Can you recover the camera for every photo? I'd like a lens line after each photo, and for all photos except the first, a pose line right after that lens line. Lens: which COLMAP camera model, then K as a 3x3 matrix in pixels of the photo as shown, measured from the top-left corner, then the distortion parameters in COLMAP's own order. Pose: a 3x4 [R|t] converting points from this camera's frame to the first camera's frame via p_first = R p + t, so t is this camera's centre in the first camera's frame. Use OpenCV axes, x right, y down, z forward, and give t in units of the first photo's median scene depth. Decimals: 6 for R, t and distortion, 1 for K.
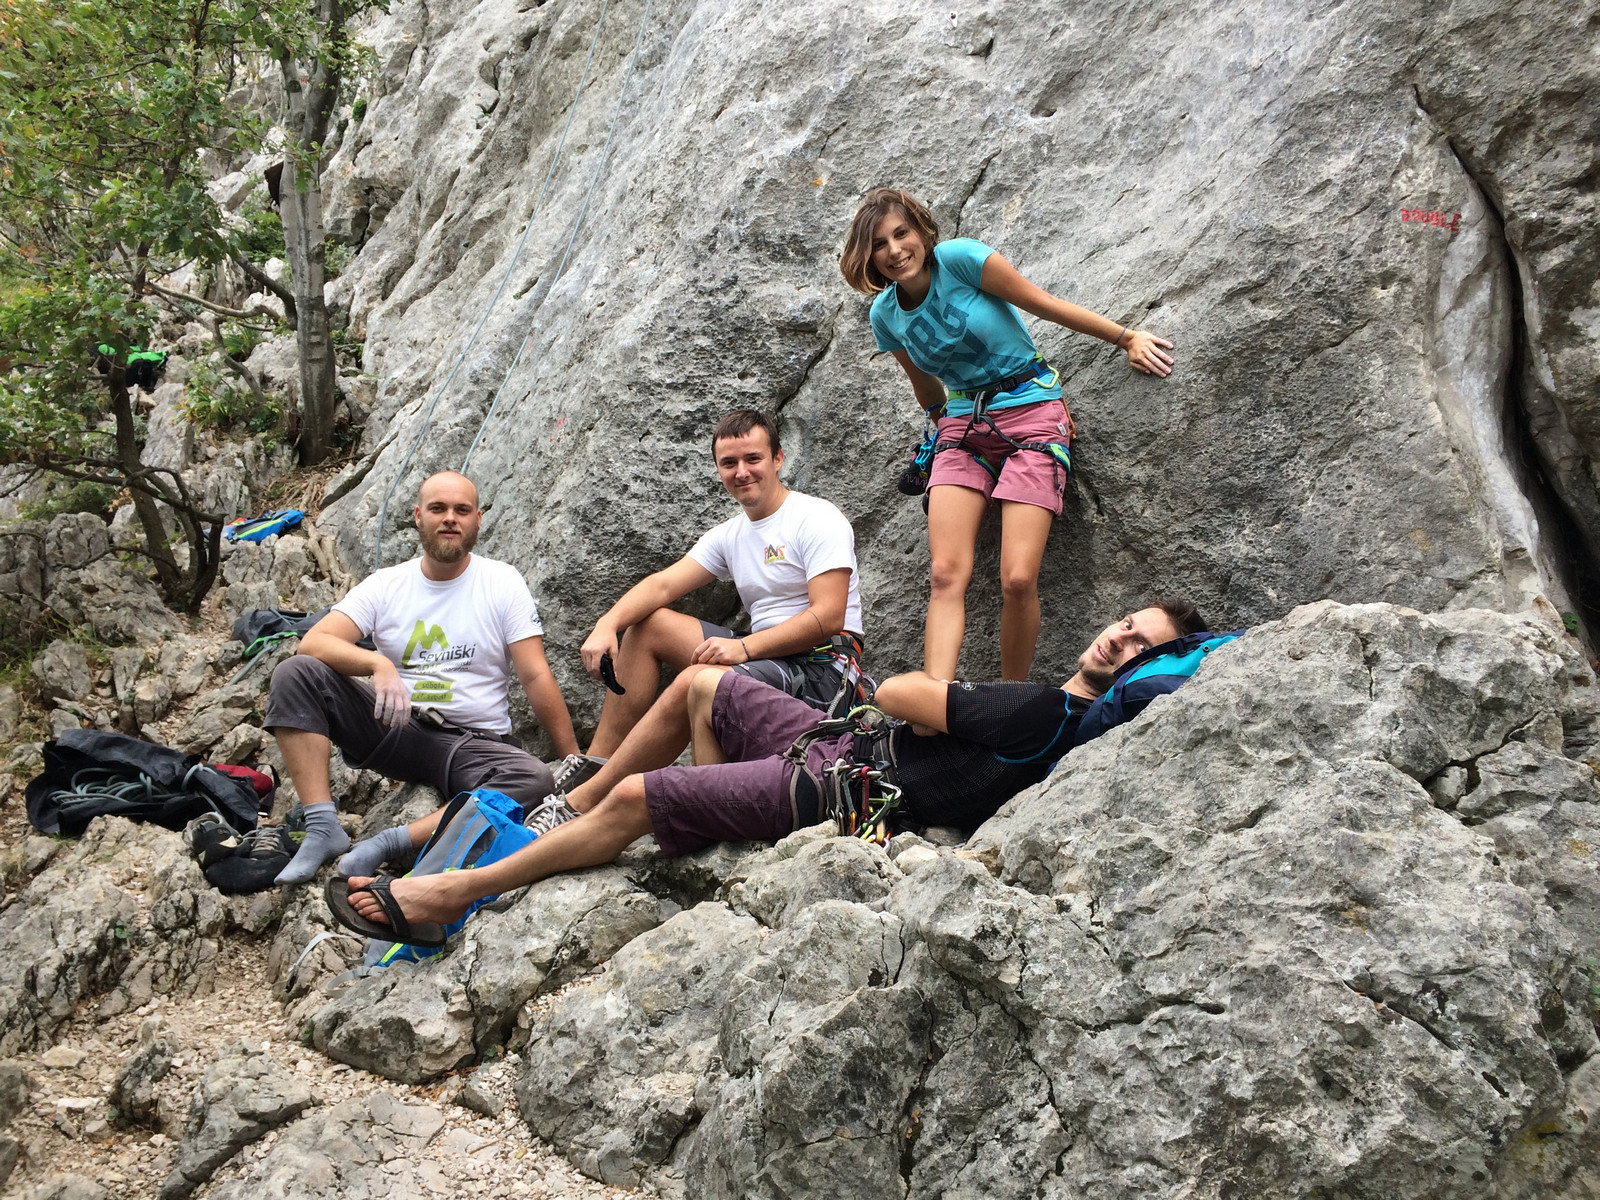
lens RADIAL K [[1202.2, 0, 800.0], [0, 1202.2, 600.0], [0, 0, 1]] dist [0.083966, -0.085712]
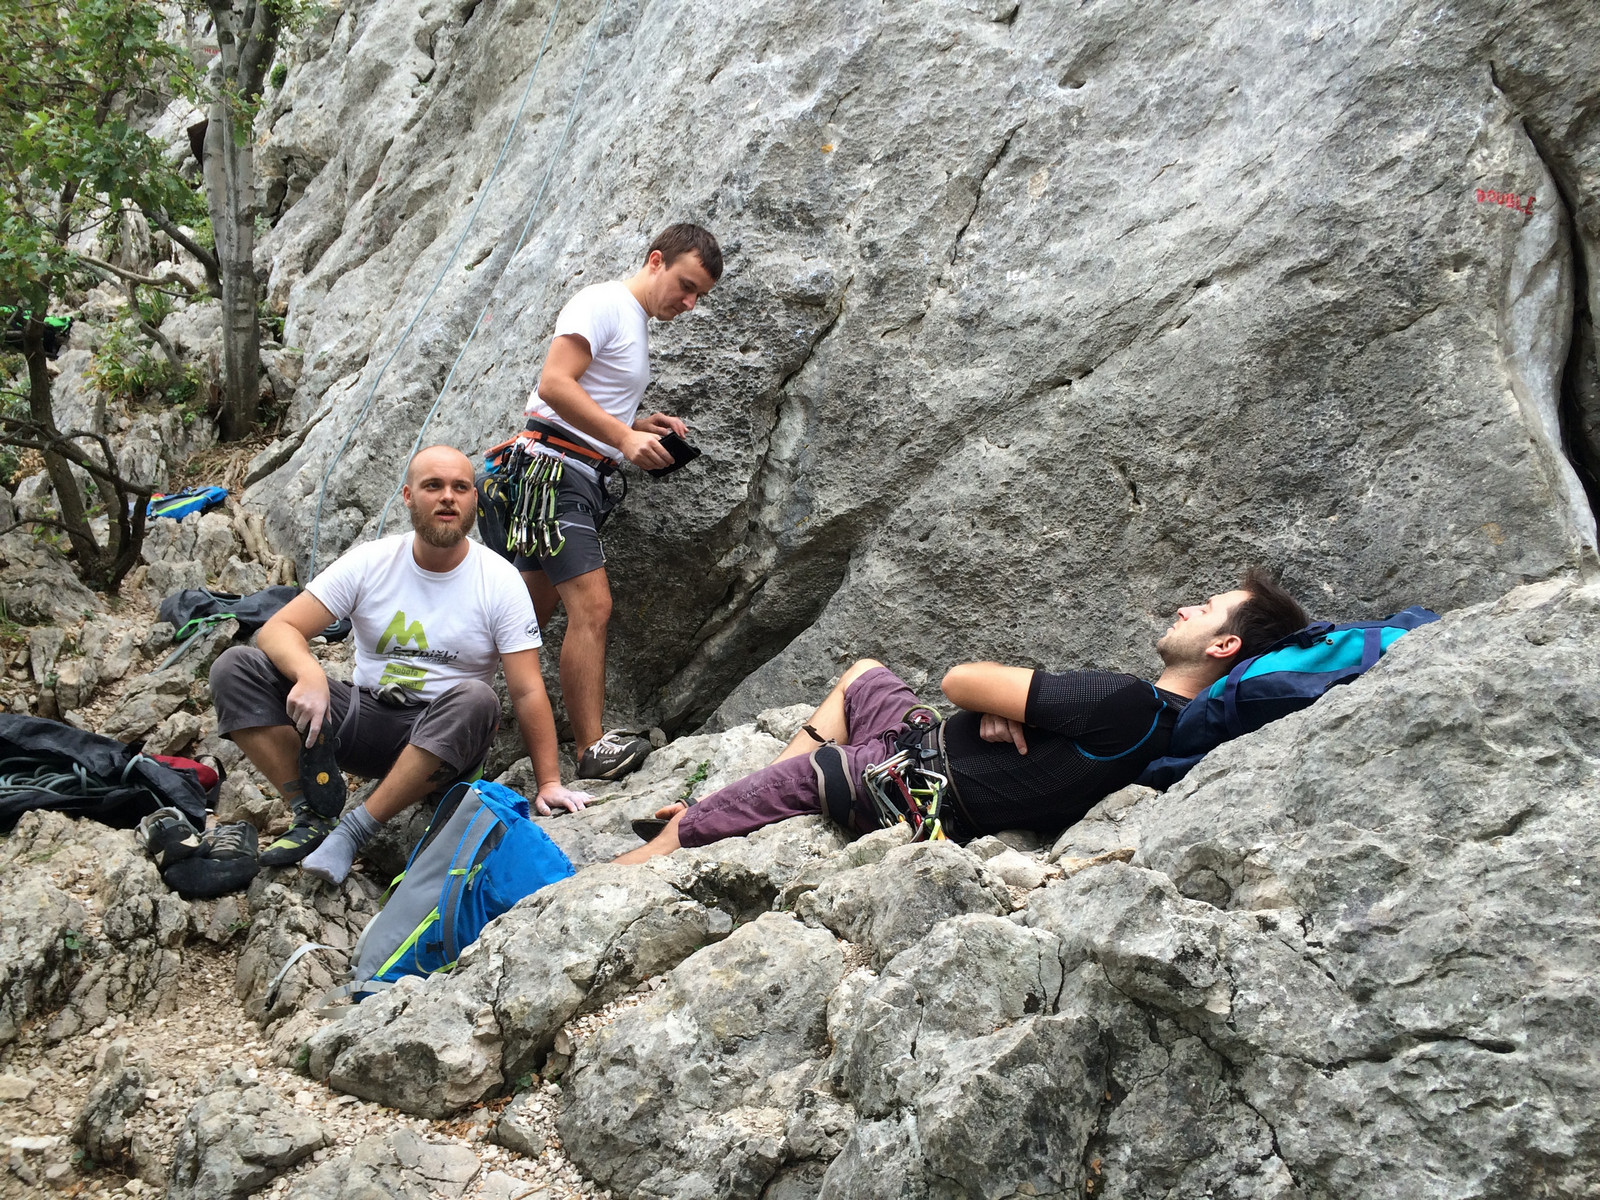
lens RADIAL K [[1202.2, 0, 800.0], [0, 1202.2, 600.0], [0, 0, 1]] dist [0.083966, -0.085712]
pose [[0.996964, 0.021707, 0.074776, -0.097604], [-0.021587, 0.999764, -0.002417, 0.015376], [-0.074811, 0.000796, 0.997197, 0.079042]]
